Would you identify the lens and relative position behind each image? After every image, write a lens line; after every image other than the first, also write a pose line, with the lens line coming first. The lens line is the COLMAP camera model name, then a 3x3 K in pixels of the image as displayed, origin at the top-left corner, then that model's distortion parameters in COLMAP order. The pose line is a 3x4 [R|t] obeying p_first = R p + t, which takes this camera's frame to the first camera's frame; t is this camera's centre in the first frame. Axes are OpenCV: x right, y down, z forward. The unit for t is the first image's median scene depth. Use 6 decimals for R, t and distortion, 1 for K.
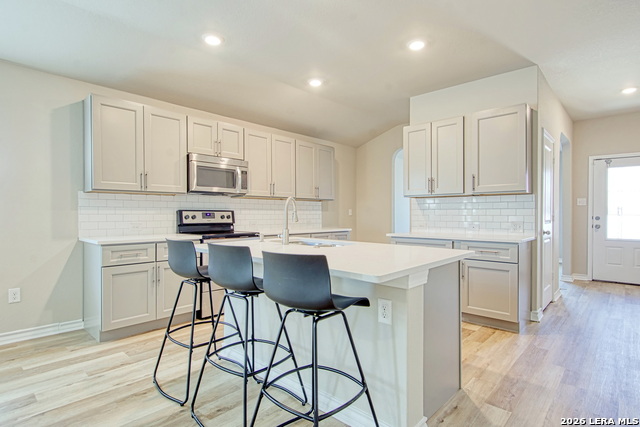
lens RADIAL K [[334.0, 0, 318.7], [0, 334.0, 214.4], [0, 0, 1]] dist [0.003628, -0.000492]
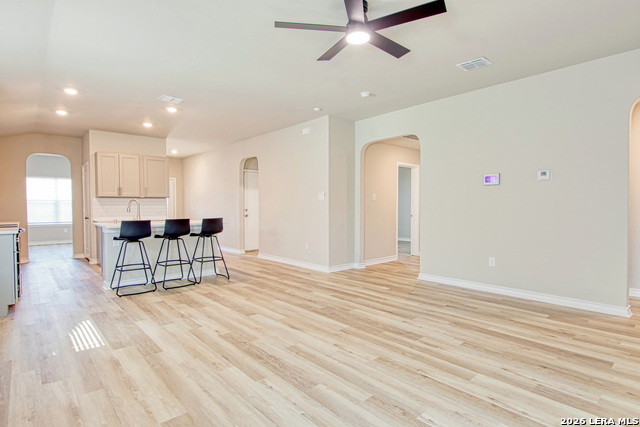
lens RADIAL K [[334.0, 0, 318.7], [0, 334.0, 214.4], [0, 0, 1]] dist [0.003628, -0.000492]
pose [[0.096192, -0.026575, 0.995008, -1.288415], [0.010492, 0.999615, 0.025684, -0.001483], [-0.995308, 0.007969, 0.096434, -0.169737]]
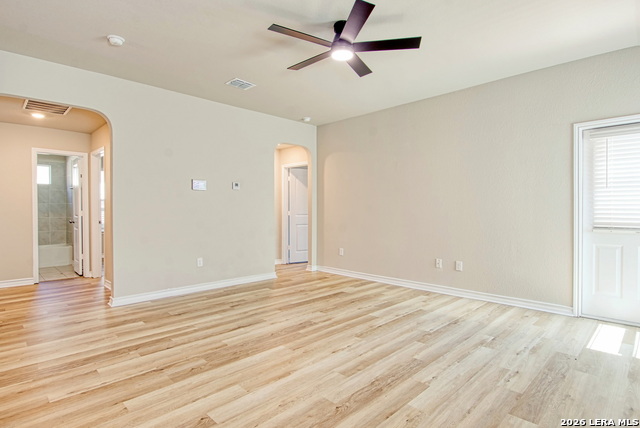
lens RADIAL K [[339.1, 0, 317.1], [0, 339.1, 208.0], [0, 0, 1]] dist [-0.001318, -0.000863]
pose [[-0.999126, -0.001124, 0.041778, -0.589001], [-0.001022, 0.999996, 0.002462, -0.004959], [-0.041781, 0.002417, -0.999124, 0.556564]]
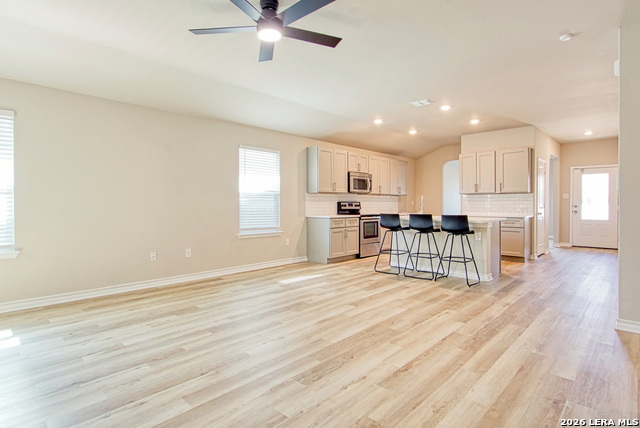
lens RADIAL K [[339.1, 0, 317.1], [0, 339.1, 208.0], [0, 0, 1]] dist [-0.001318, -0.000863]
pose [[0.999906, -0.001907, -0.013543, -0.508380], [0.002010, 0.999969, 0.007599, 0.006434], [0.013528, -0.007626, 0.999879, -0.862832]]
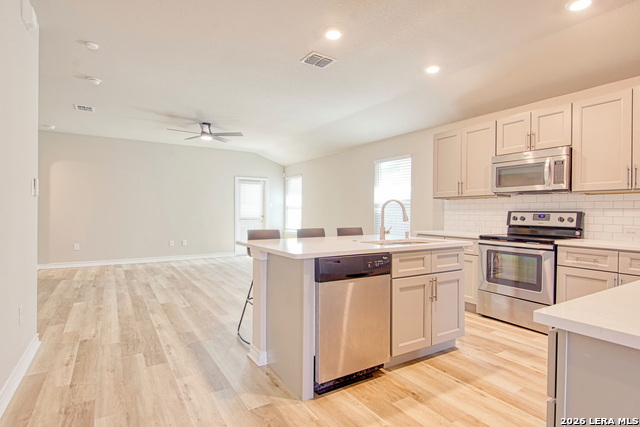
lens RADIAL K [[329.3, 0, 316.4], [0, 329.3, 212.7], [0, 0, 1]] dist [0.000837, -0.000112]
pose [[-0.259729, -0.003726, -0.965674, 0.701176], [-0.013176, 0.999913, -0.000314, -0.000633], [0.965592, 0.012642, -0.259755, 0.684651]]
